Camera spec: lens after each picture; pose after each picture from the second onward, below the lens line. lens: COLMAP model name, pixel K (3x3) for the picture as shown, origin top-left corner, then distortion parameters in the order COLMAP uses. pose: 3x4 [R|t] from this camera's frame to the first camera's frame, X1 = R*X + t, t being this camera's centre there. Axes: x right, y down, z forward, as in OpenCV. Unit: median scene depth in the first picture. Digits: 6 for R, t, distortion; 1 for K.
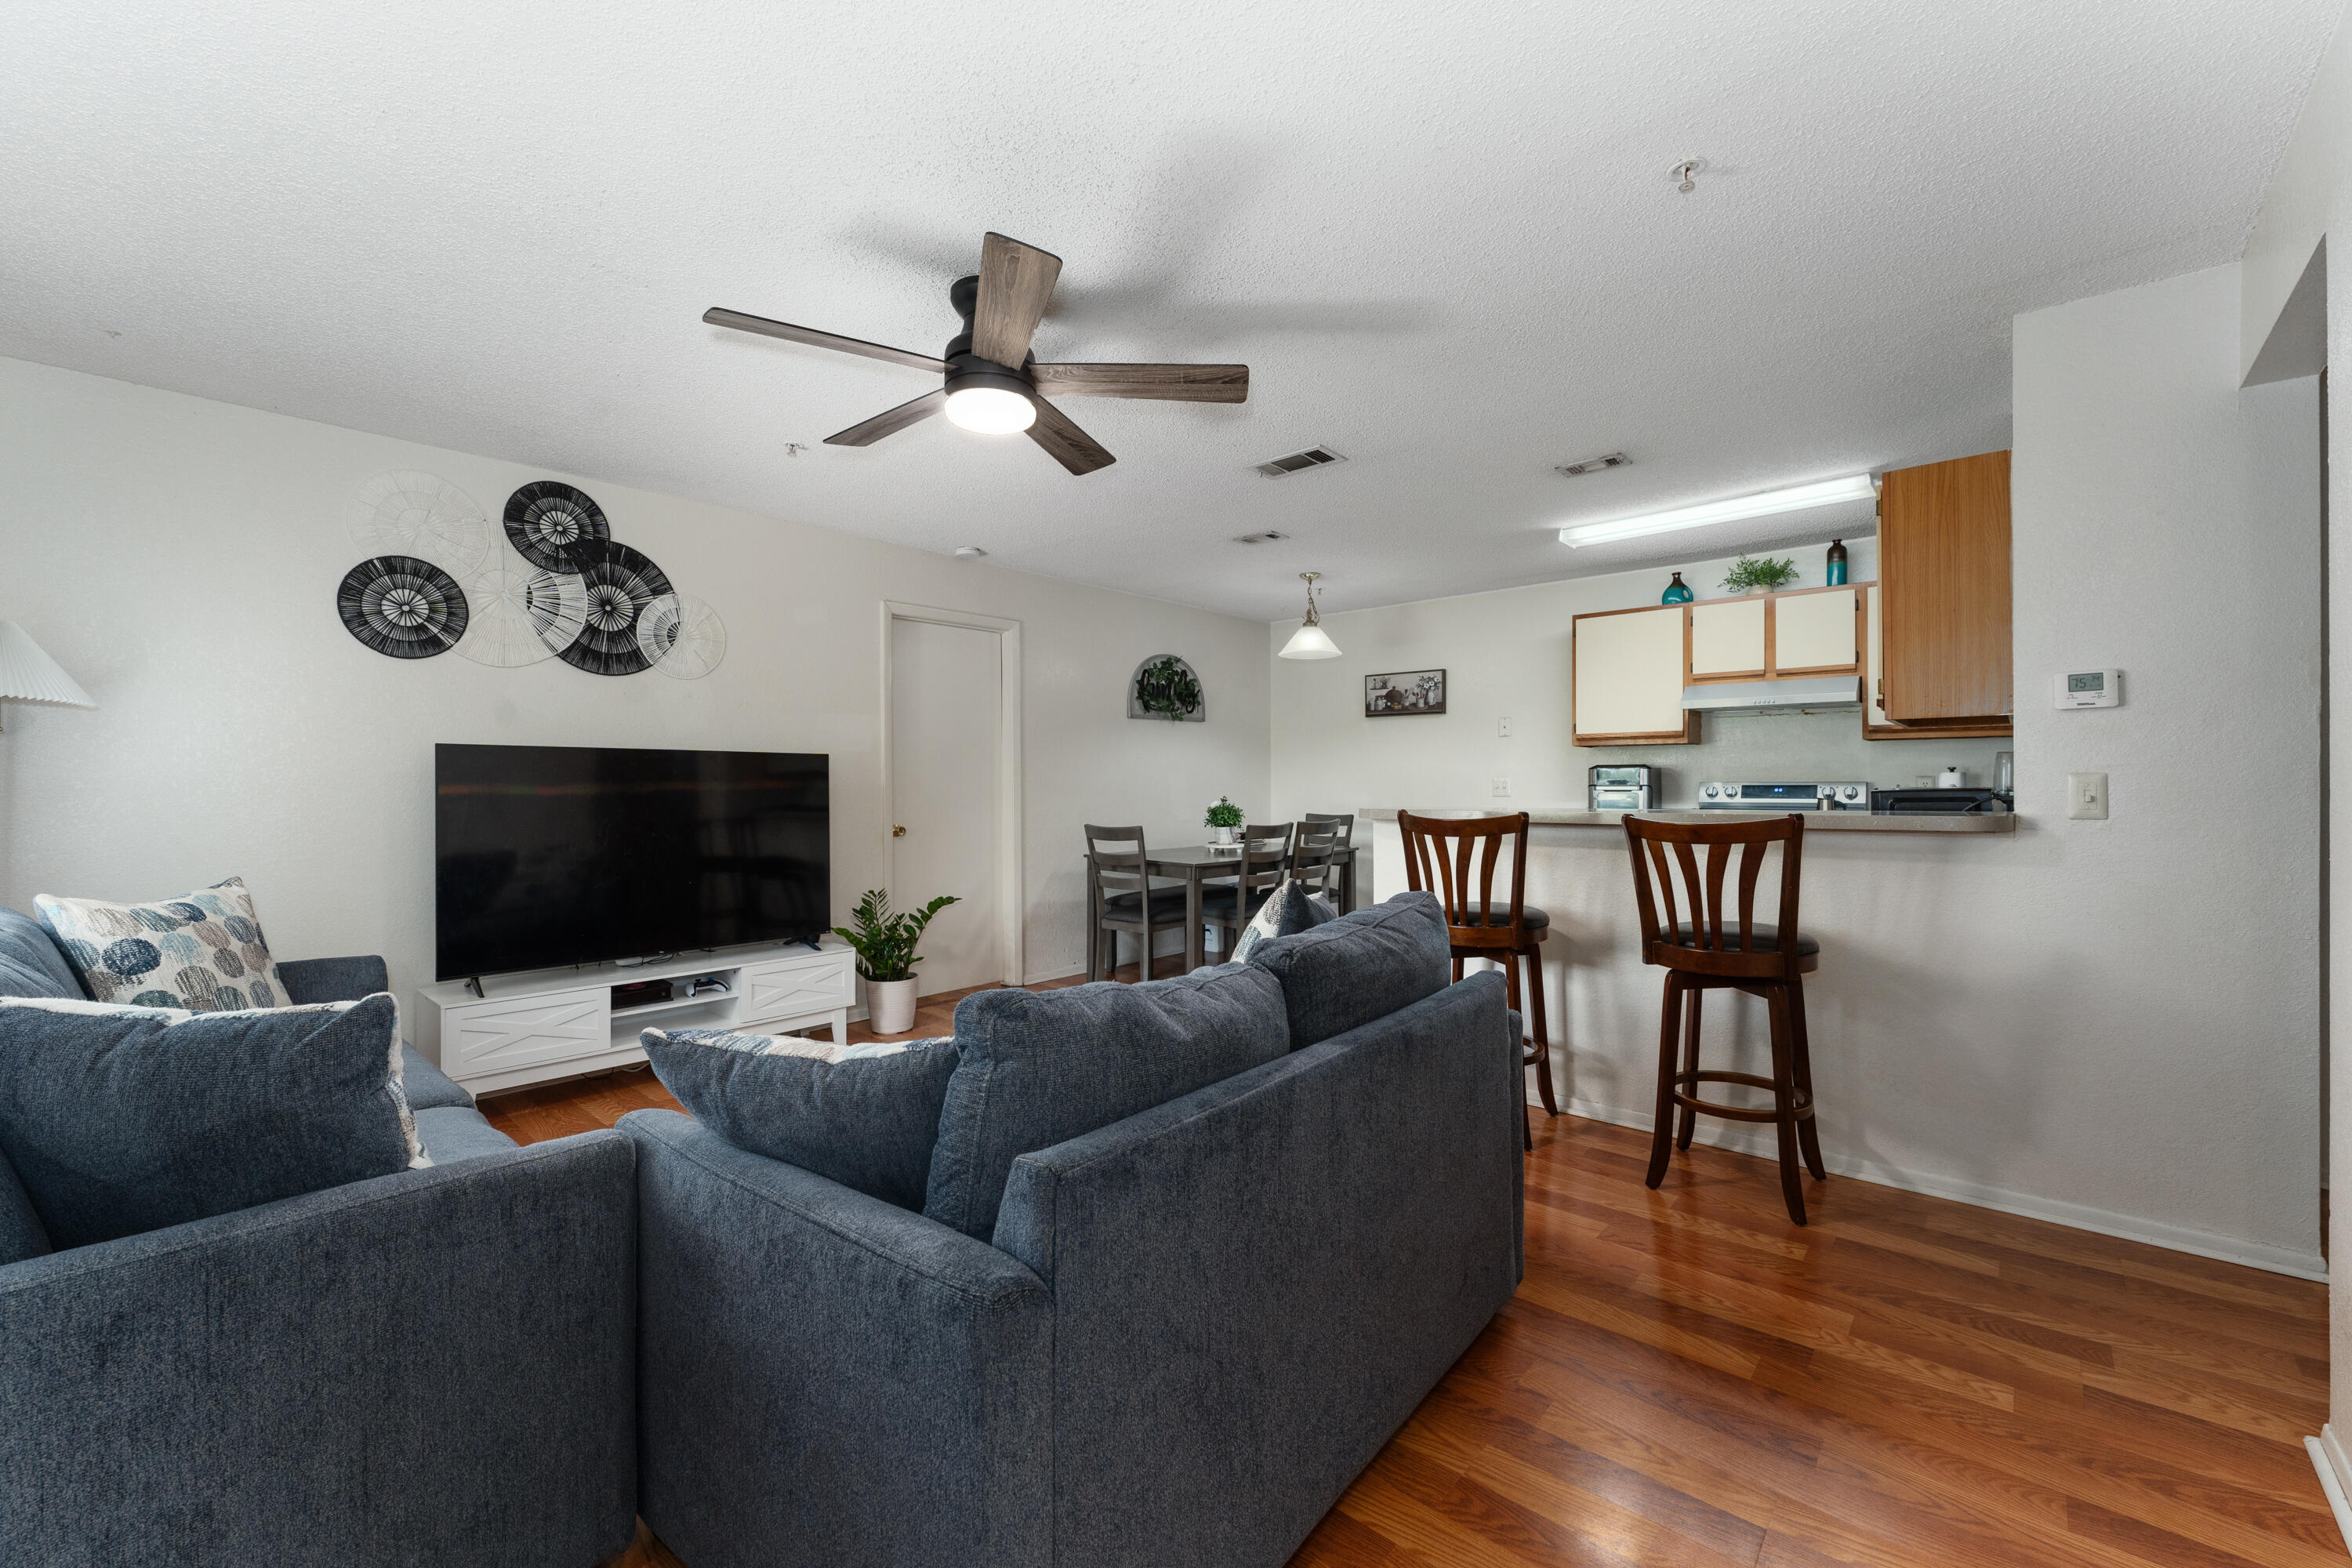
lens RADIAL K [[931.6, 0, 1172.3], [0, 931.6, 791.3], [0, 0, 1]] dist [0.000000, -0.000025]
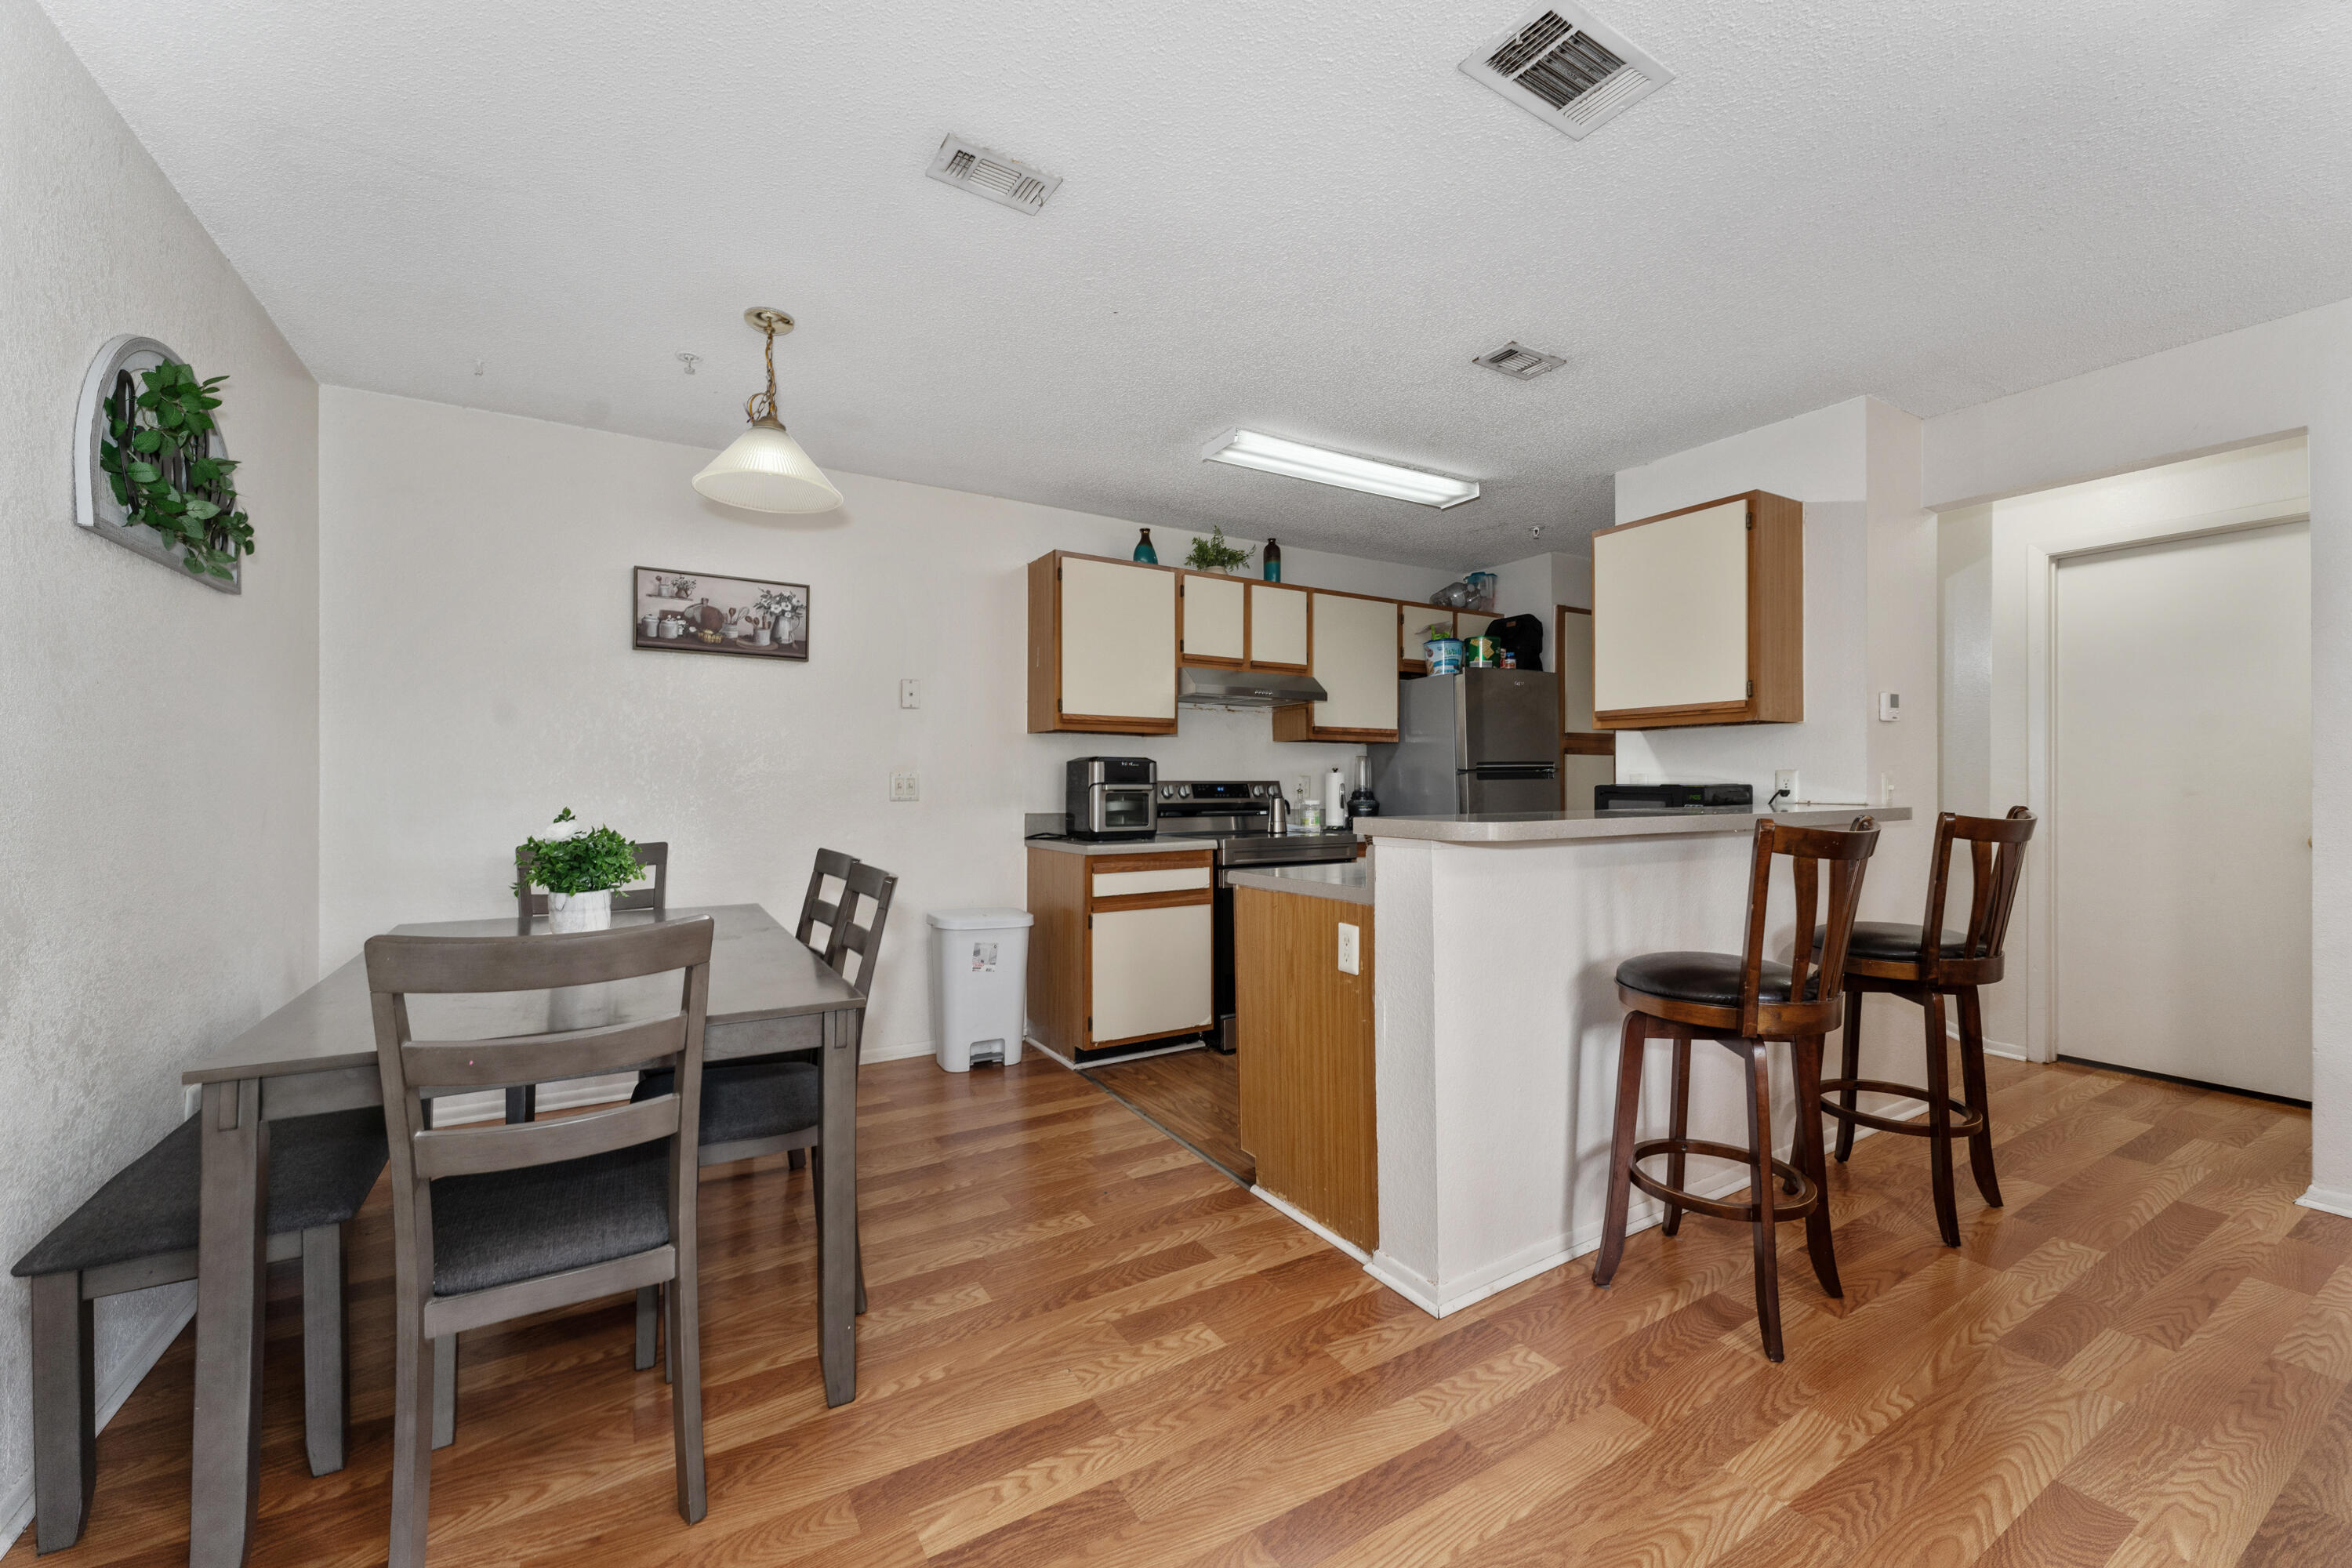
lens RADIAL K [[931.6, 0, 1172.3], [0, 931.6, 791.3], [0, 0, 1]] dist [0.000000, -0.000025]
pose [[0.284215, -0.003160, 0.958755, -0.208057], [0.005356, 0.999984, 0.001709, -0.000899], [-0.958746, 0.004649, 0.284228, 0.608717]]
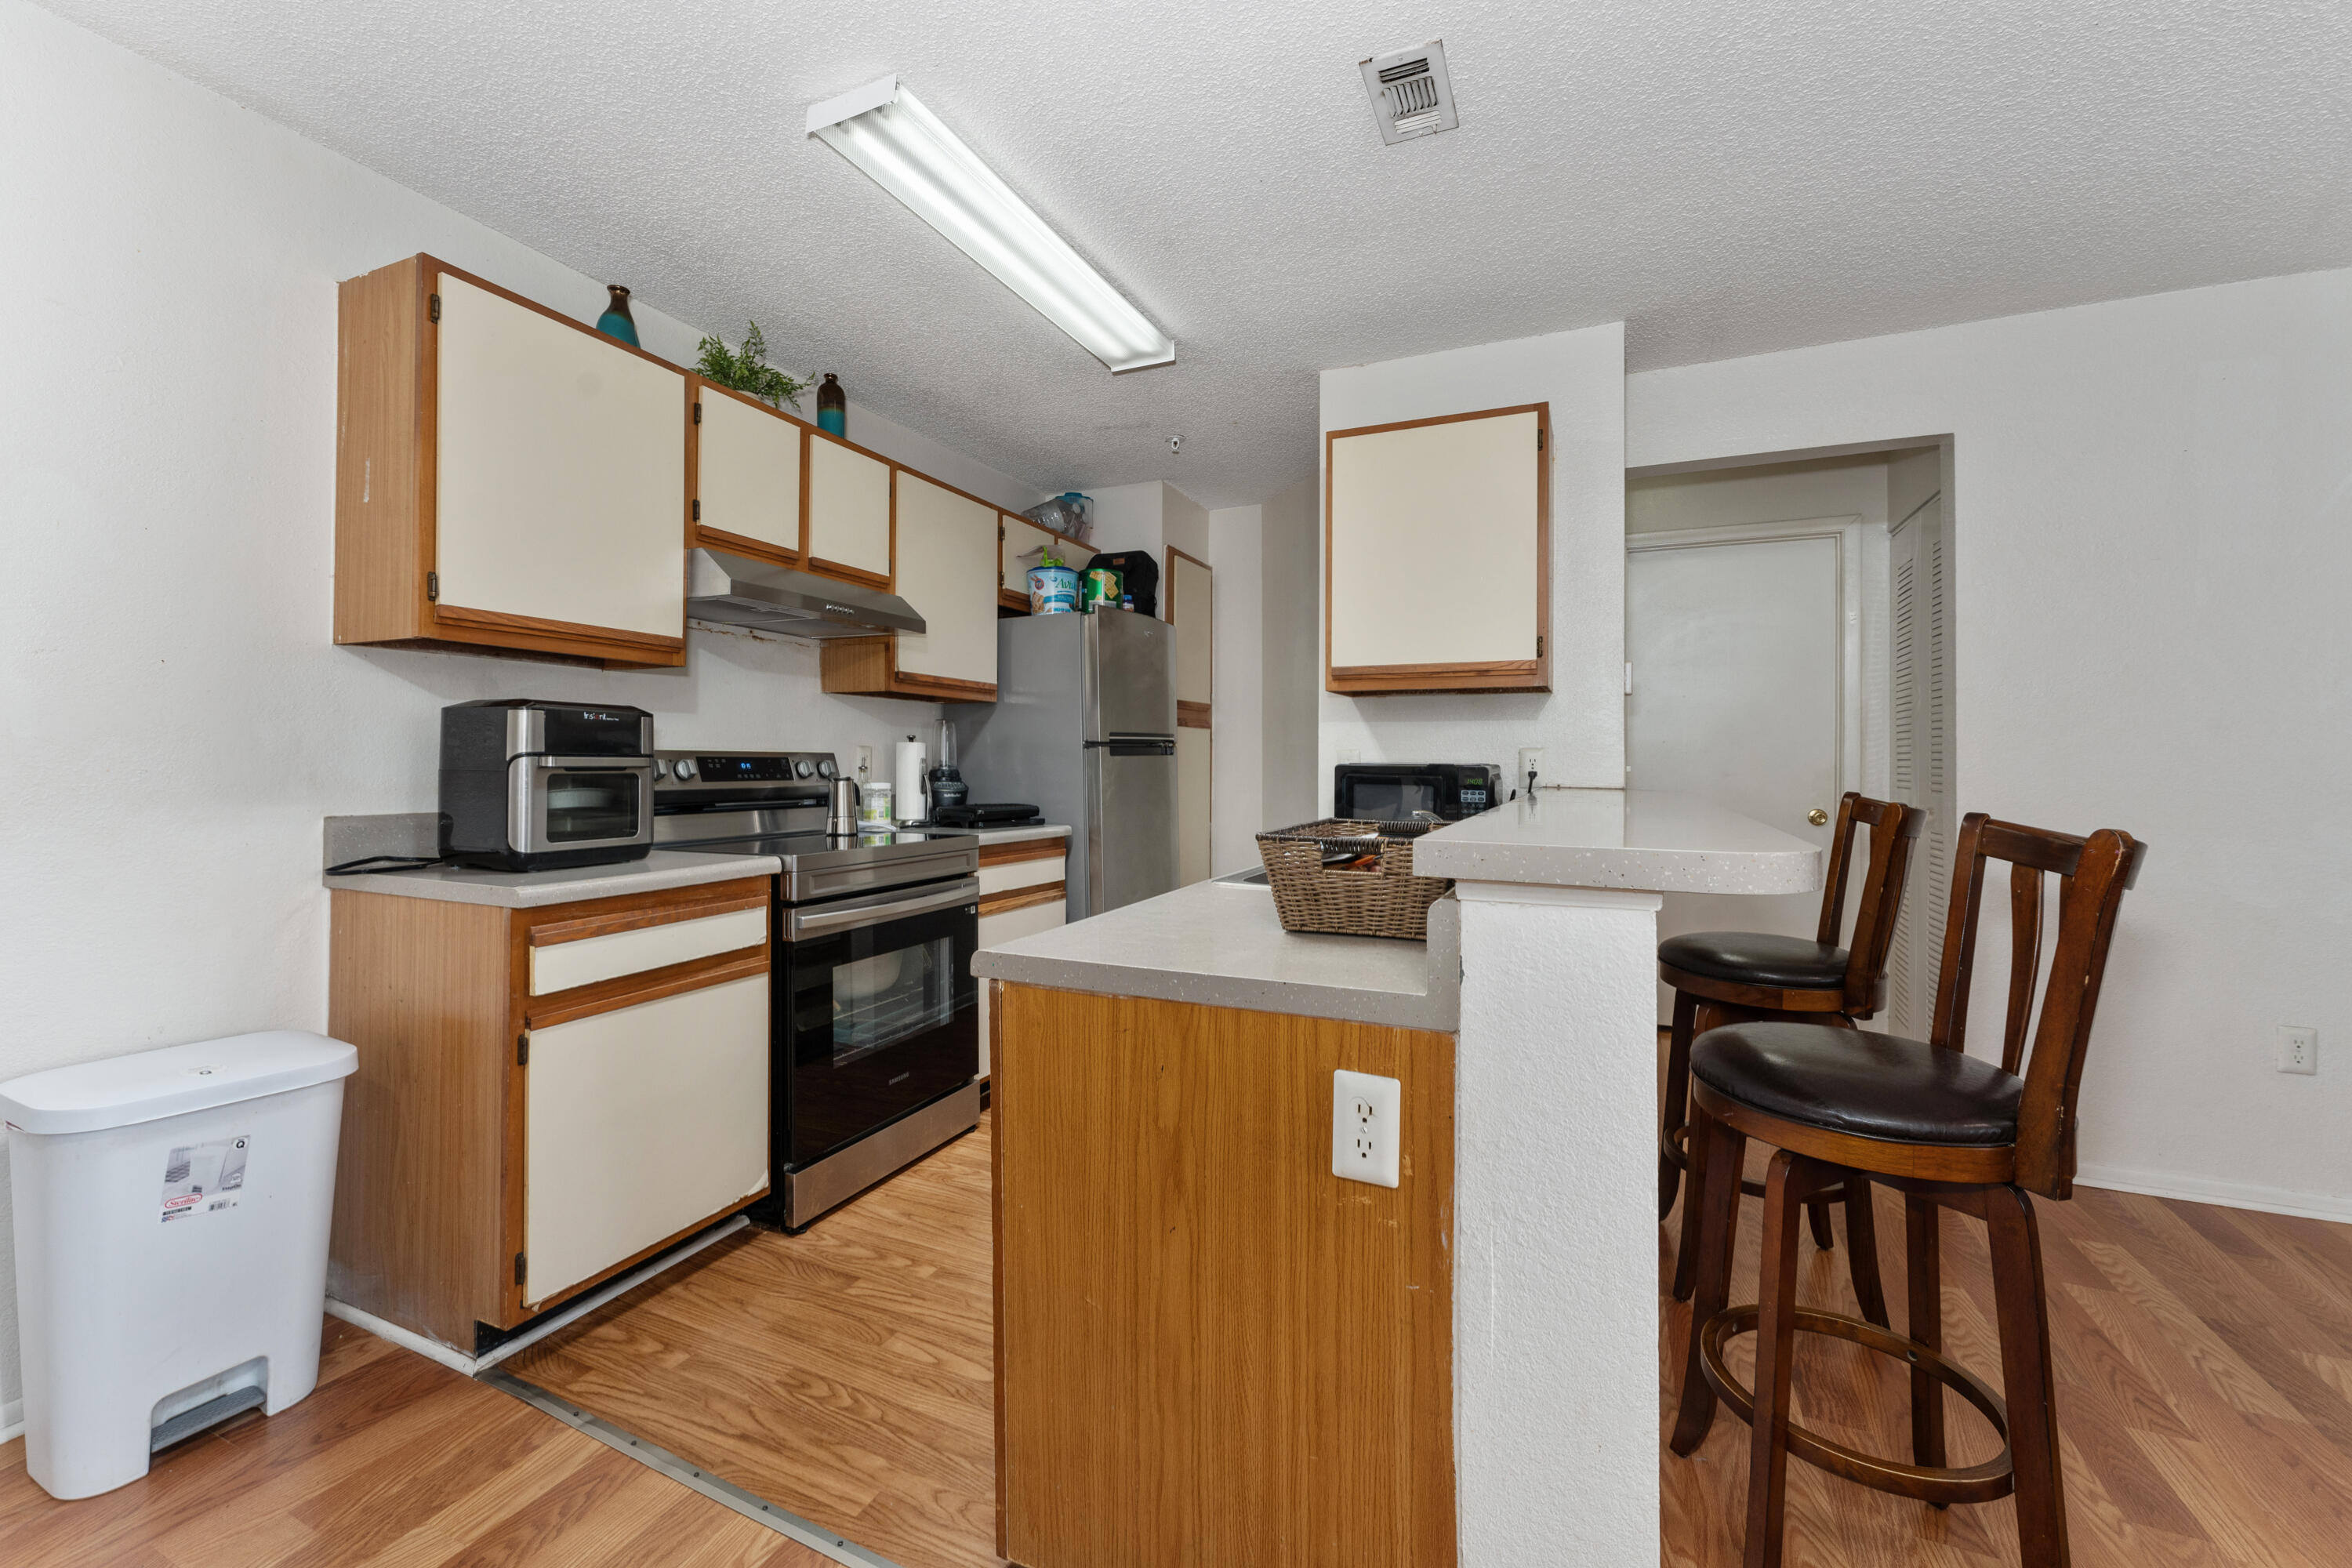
lens RADIAL K [[956.1, 0, 1167.8], [0, 956.1, 763.1], [0, 0, 1]] dist [0.003192, -0.000004]
pose [[-0.314251, -0.001126, 0.949339, 0.011665], [-0.001761, 0.999998, 0.000603, -0.003068], [-0.949338, -0.001482, -0.314253, 0.733580]]
